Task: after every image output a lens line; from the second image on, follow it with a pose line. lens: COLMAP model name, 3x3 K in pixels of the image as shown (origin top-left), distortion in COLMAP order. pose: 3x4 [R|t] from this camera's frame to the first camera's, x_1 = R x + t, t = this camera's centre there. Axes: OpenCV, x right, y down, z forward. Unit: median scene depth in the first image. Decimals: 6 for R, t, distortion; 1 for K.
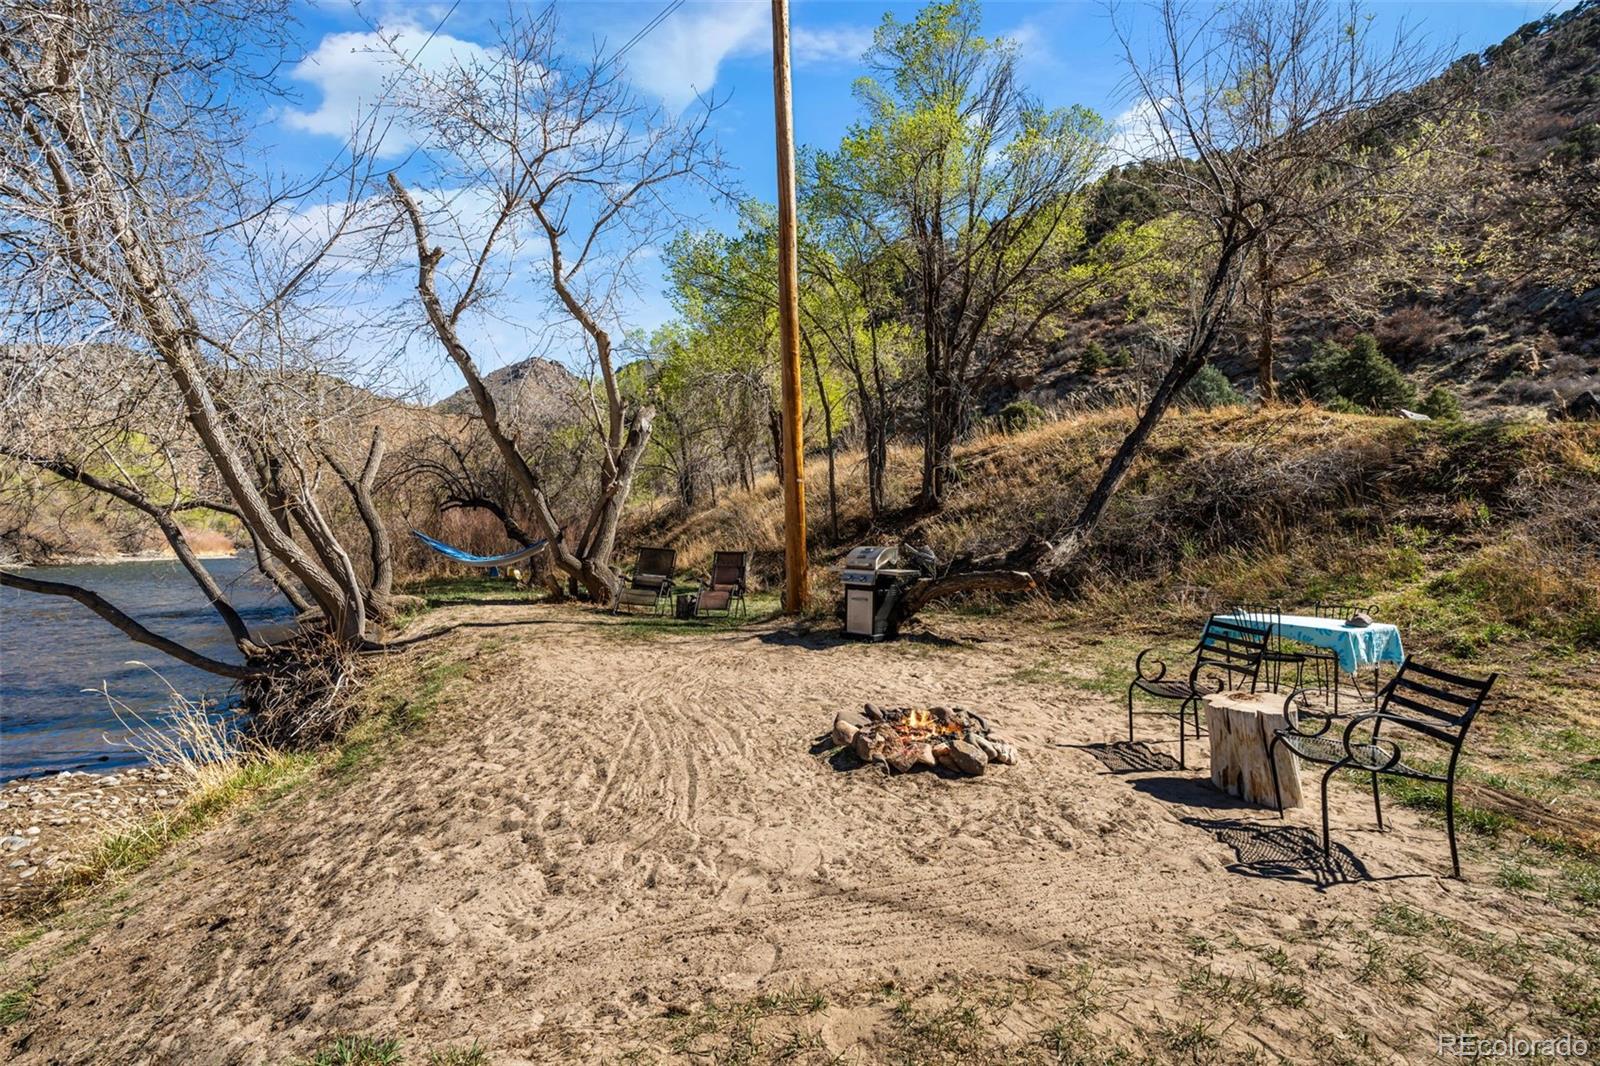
lens RADIAL K [[732.9, 0, 800.0], [0, 732.9, 533.0], [0, 0, 1]] dist [-0.001610, -0.000101]
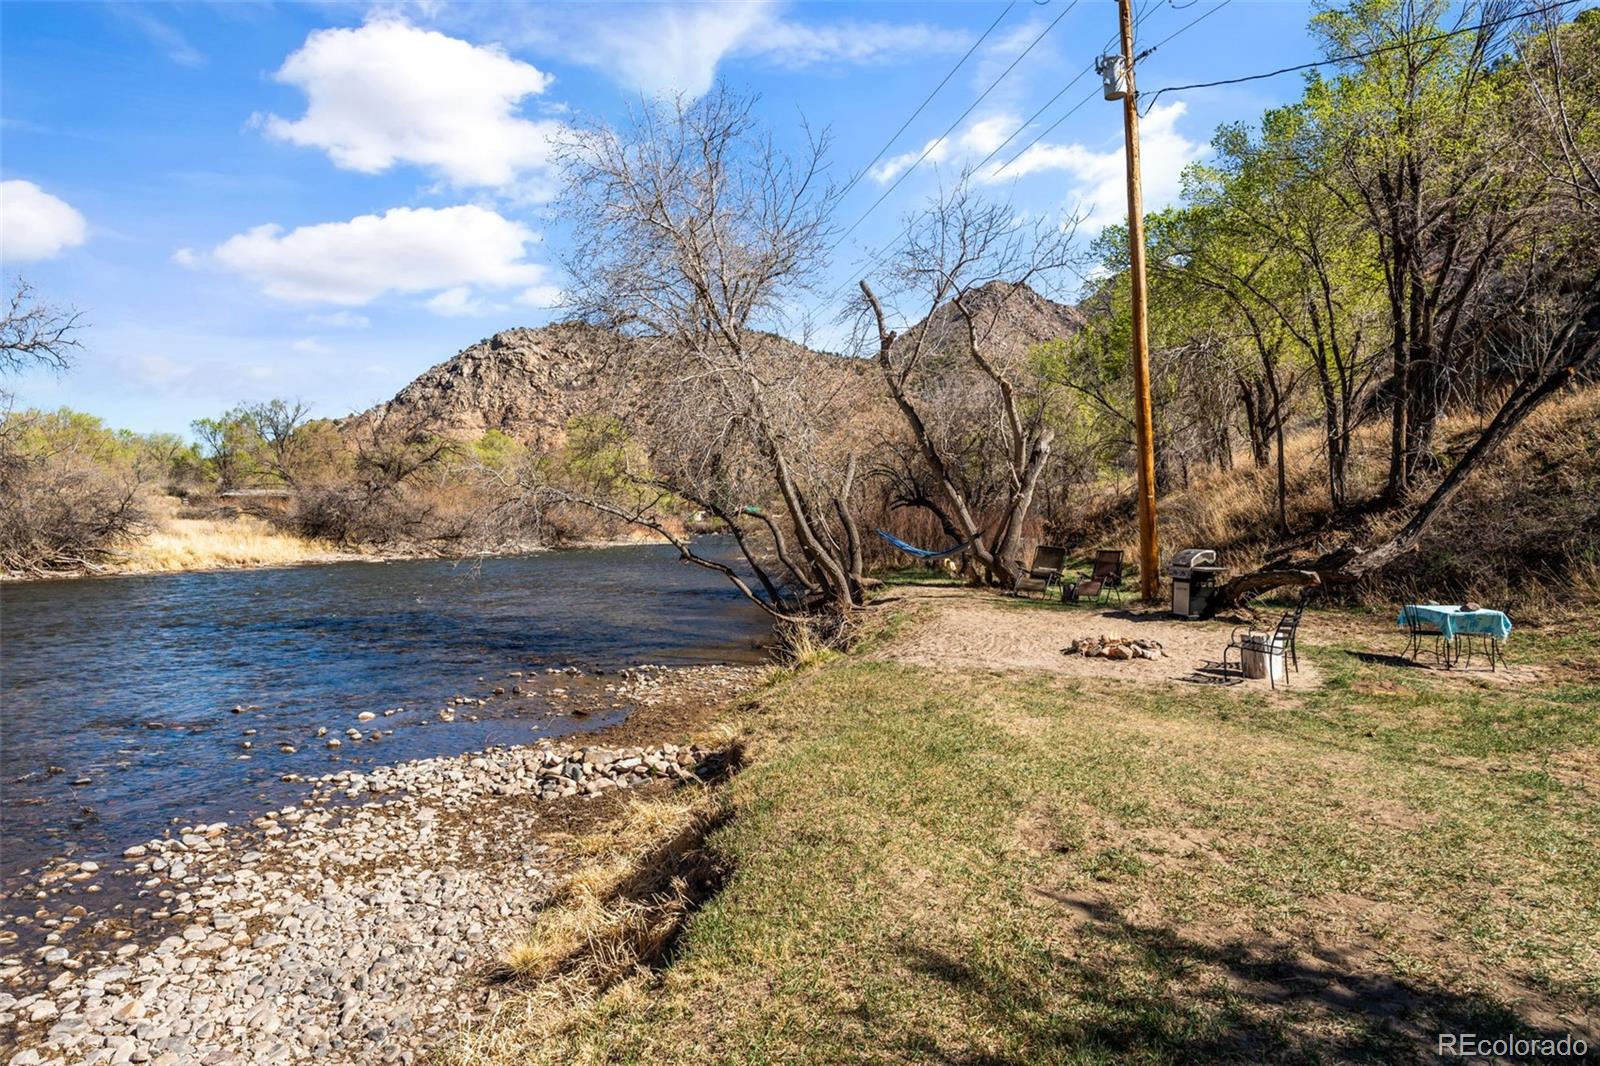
lens RADIAL K [[995.8, 0, 800.0], [0, 995.8, 533.0], [0, 0, 1]] dist [-0.003166, -0.000550]
pose [[0.858608, 0.005799, -0.512600, 0.314033], [0.003789, 0.999837, 0.017659, -0.034936], [0.512619, -0.017105, 0.858446, -0.692725]]
